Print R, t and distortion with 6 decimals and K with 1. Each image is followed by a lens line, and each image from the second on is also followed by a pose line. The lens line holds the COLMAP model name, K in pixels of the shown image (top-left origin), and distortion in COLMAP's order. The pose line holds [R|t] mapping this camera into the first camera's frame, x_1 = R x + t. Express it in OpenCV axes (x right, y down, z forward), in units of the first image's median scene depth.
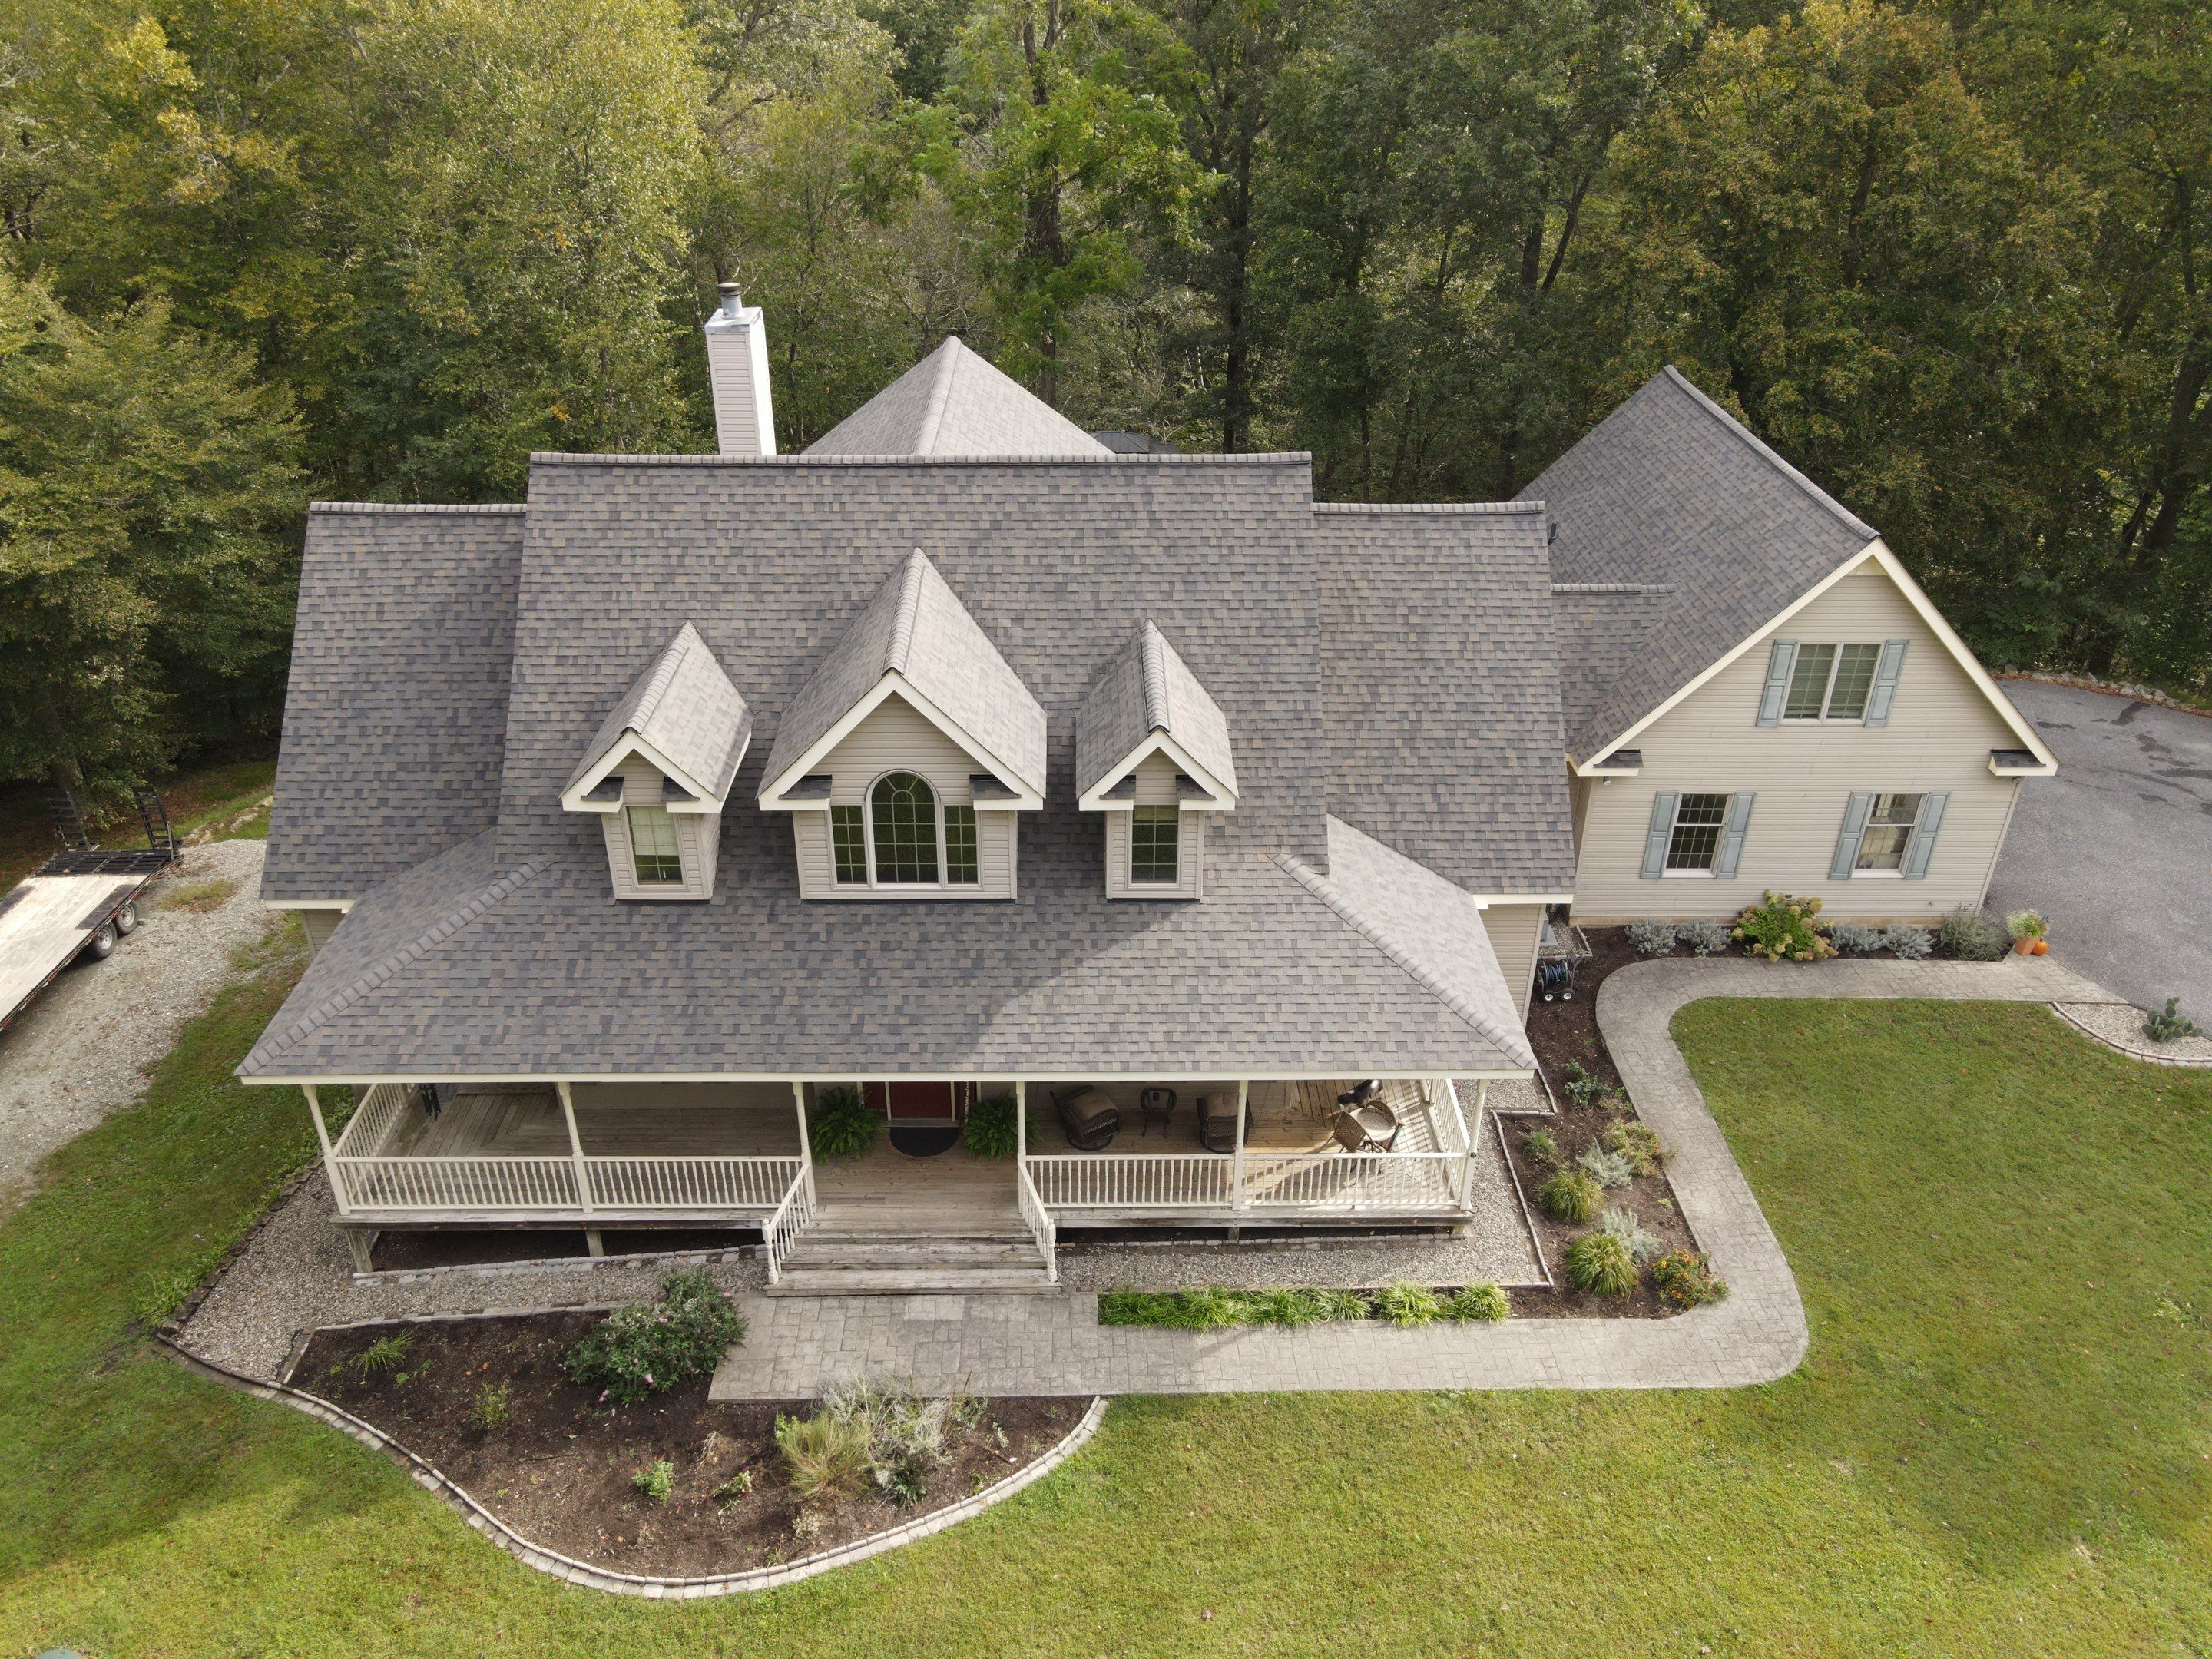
lens RADIAL K [[1625.7, 0, 1093.9], [0, 1625.7, 816.7], [0, 0, 1]] dist [-0.016788, 0.073884]
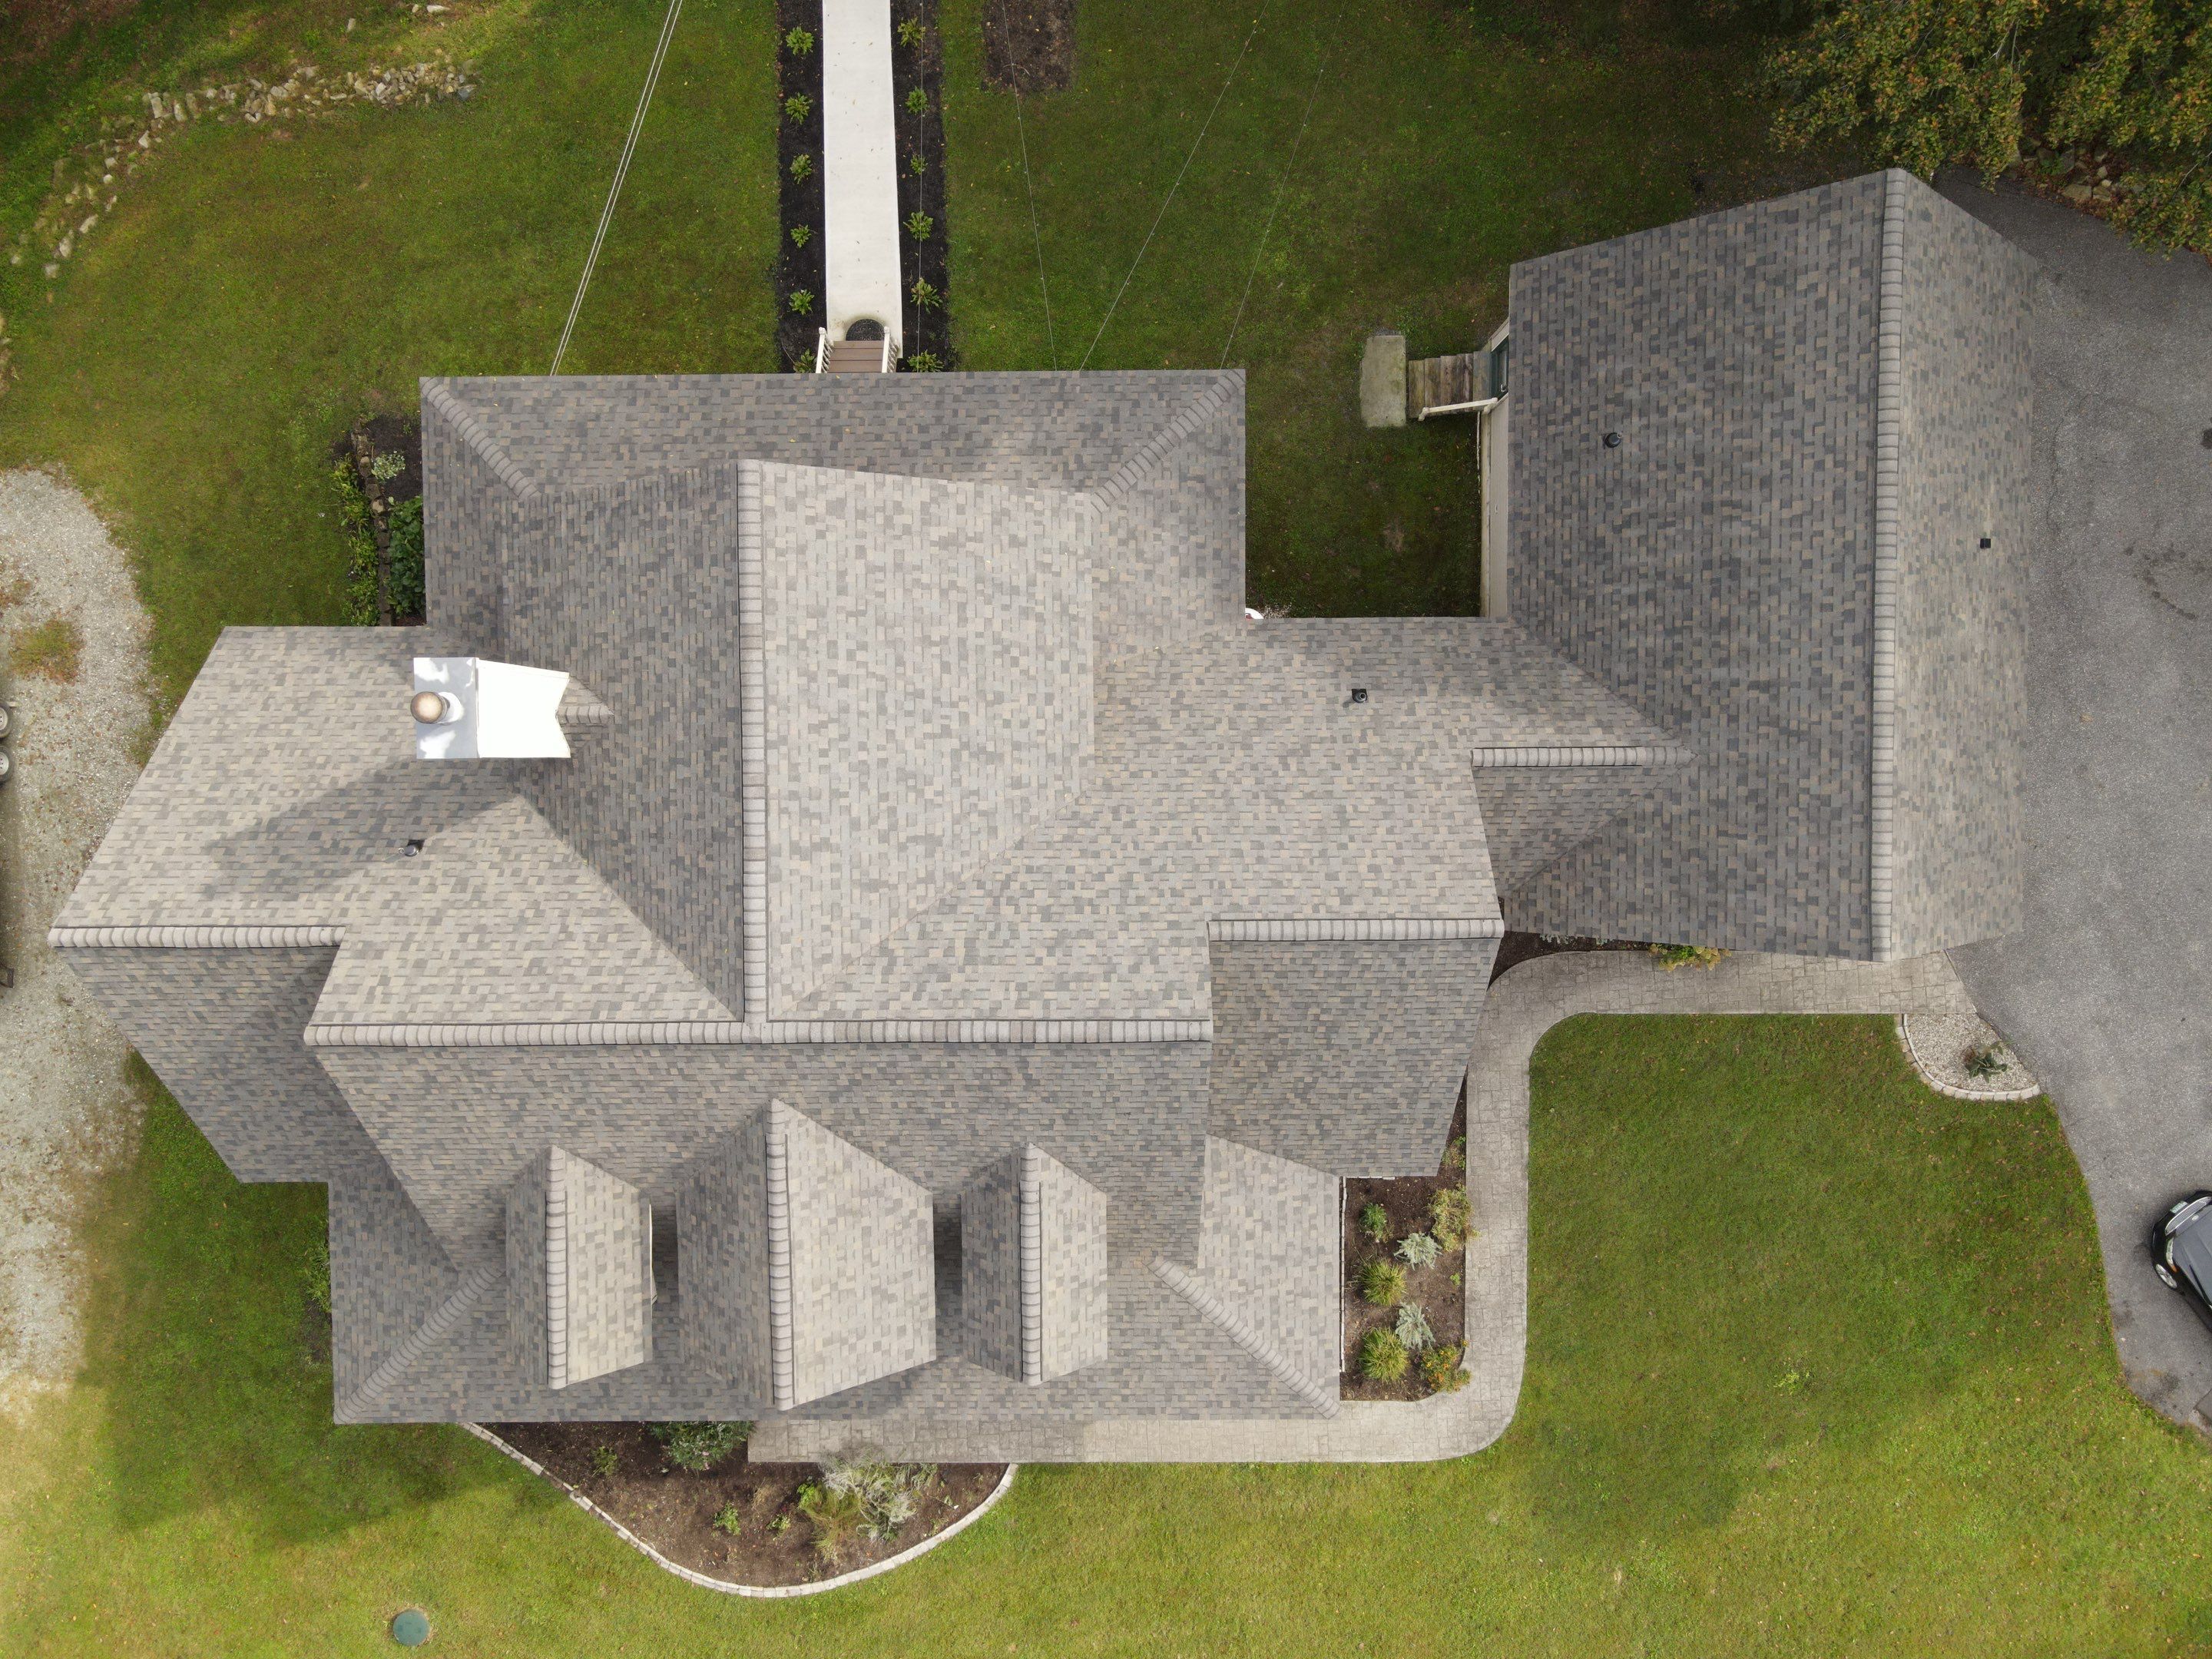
lens RADIAL K [[1618.7, 0, 1095.2], [0, 1618.7, 814.5], [0, 0, 1]] dist [-0.020009, 0.091908]
pose [[0.999850, 0.003677, -0.016934, 0.088729], [0.013310, 0.462830, 0.886347, -1.060265], [0.011097, -0.886439, 0.462712, 0.731957]]
